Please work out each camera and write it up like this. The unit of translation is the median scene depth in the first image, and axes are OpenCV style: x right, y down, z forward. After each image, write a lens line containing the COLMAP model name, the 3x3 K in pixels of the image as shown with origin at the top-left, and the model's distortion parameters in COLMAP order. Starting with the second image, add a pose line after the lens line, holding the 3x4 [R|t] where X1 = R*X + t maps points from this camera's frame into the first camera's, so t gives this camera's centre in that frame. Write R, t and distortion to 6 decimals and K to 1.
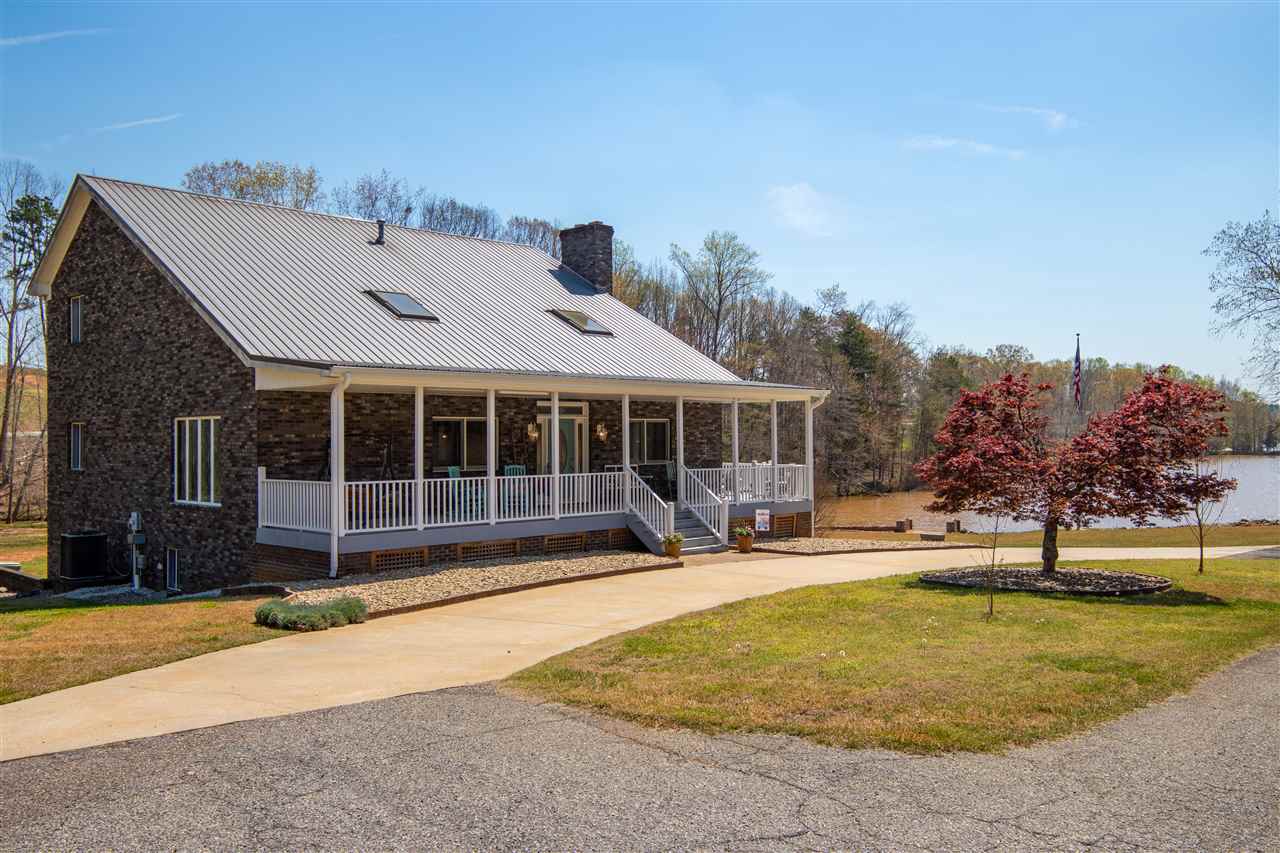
lens RADIAL K [[1071.3, 0, 640.0], [0, 1071.3, 426.5], [0, 0, 1]] dist [-0.000101, -0.000055]
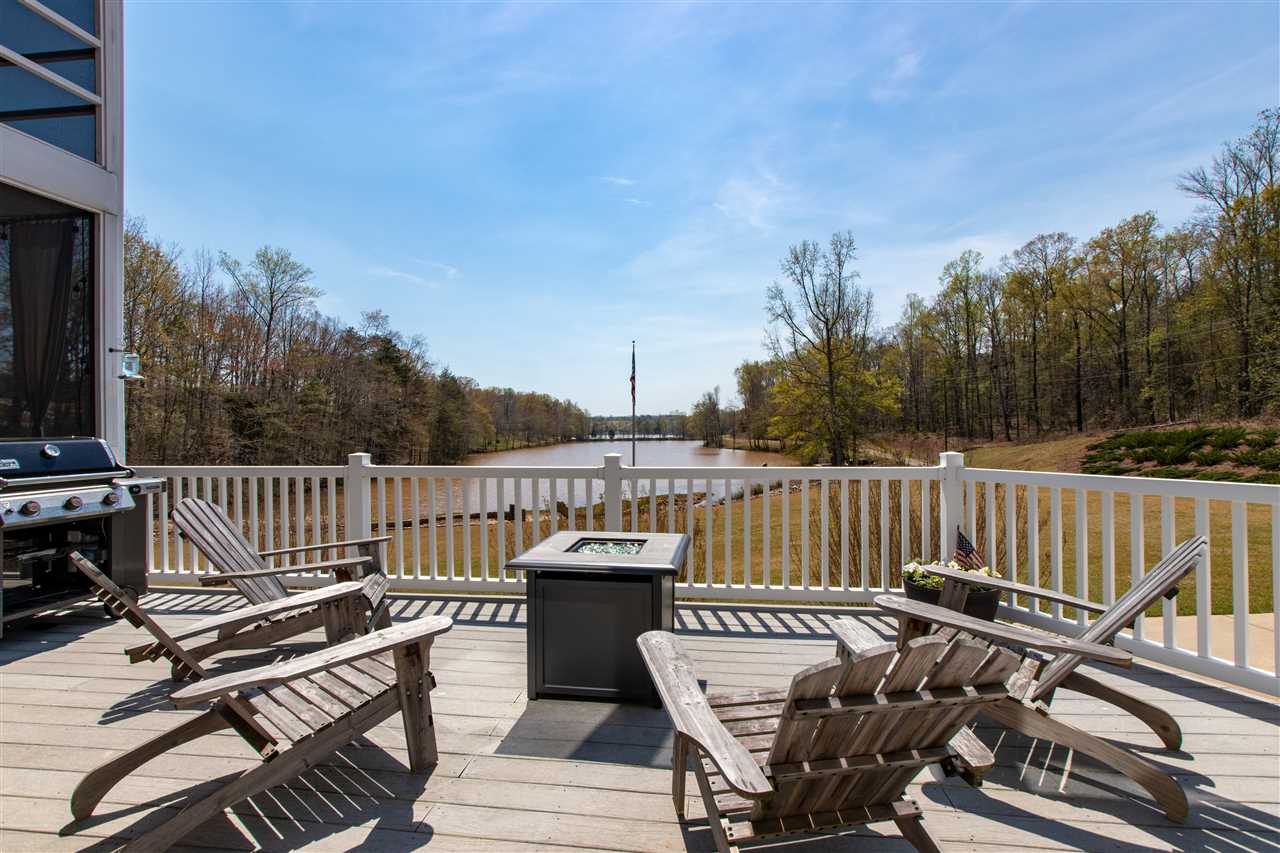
lens RADIAL K [[616.4, 0, 640.0], [0, 616.4, 426.5], [0, 0, 1]] dist [0.000384, 0.000021]
pose [[0.800139, 0.002374, 0.599810, -0.003577], [-0.002203, 0.999997, -0.001020, 0.003849], [-0.599811, -0.000505, 0.800142, 0.223109]]
